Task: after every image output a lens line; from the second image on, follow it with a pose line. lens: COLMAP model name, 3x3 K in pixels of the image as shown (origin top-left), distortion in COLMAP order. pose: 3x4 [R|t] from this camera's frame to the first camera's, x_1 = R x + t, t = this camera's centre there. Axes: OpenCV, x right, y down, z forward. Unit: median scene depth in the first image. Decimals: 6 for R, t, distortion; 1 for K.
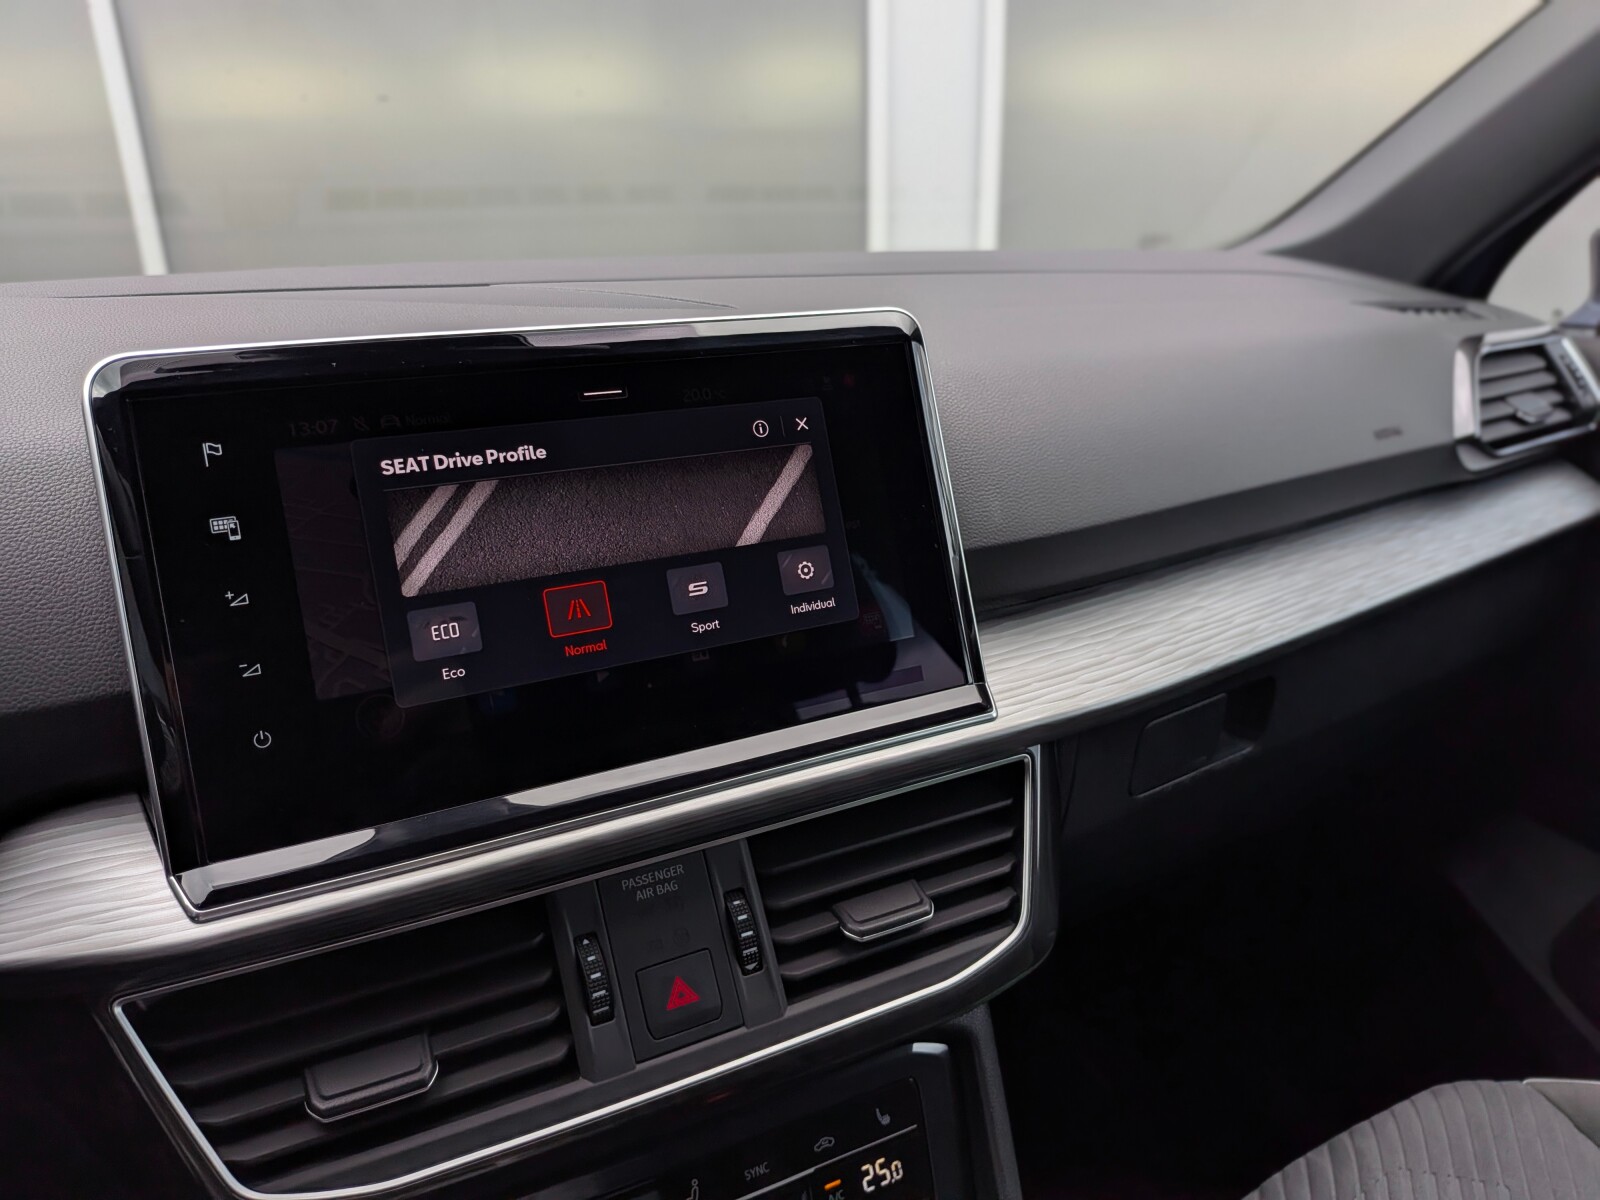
lens RADIAL K [[1152.2, 0, 804.3], [0, 1152.2, 587.8], [0, 0, 1]] dist [0.052811, -0.101787]
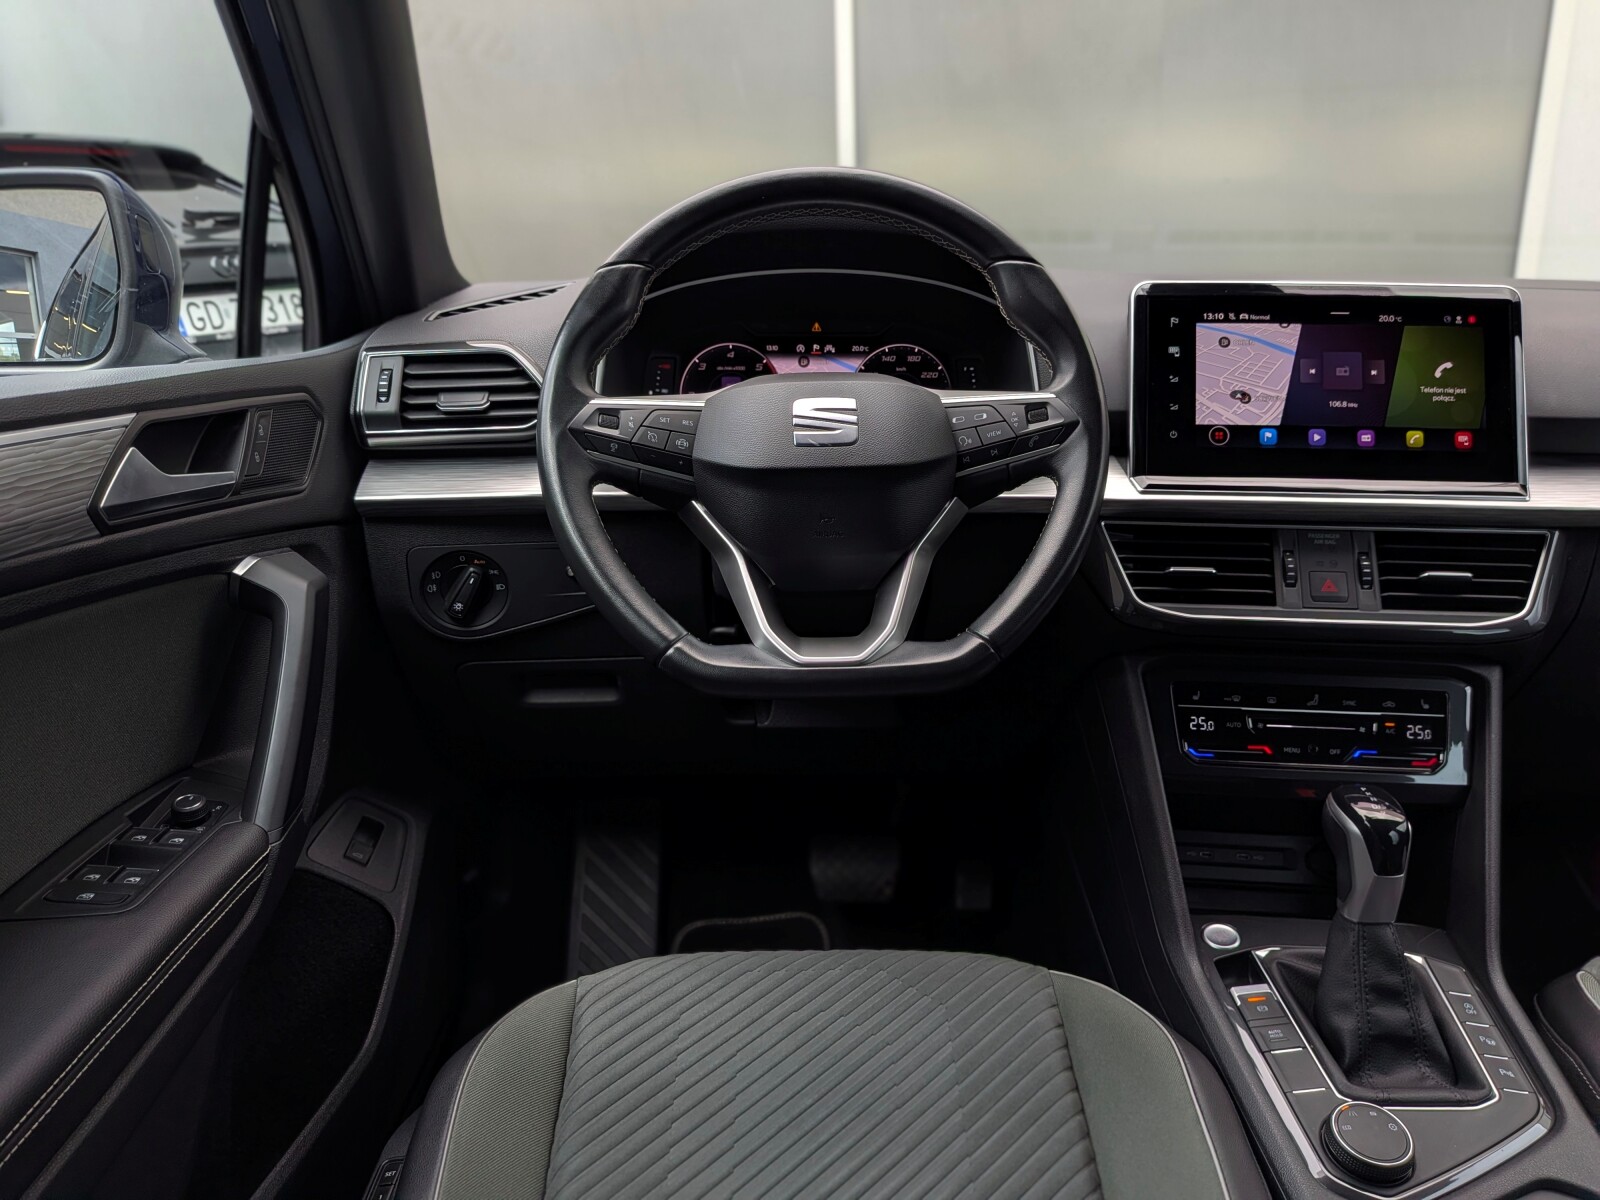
lens RADIAL K [[1152.2, 0, 802.0], [0, 1152.2, 588.3], [0, 0, 1]] dist [0.052811, -0.101787]
pose [[0.852713, 0.156307, -0.498447, 0.130511], [-0.181968, 0.983300, -0.002949, 0.524034], [0.489662, 0.093216, 0.866915, -1.324837]]
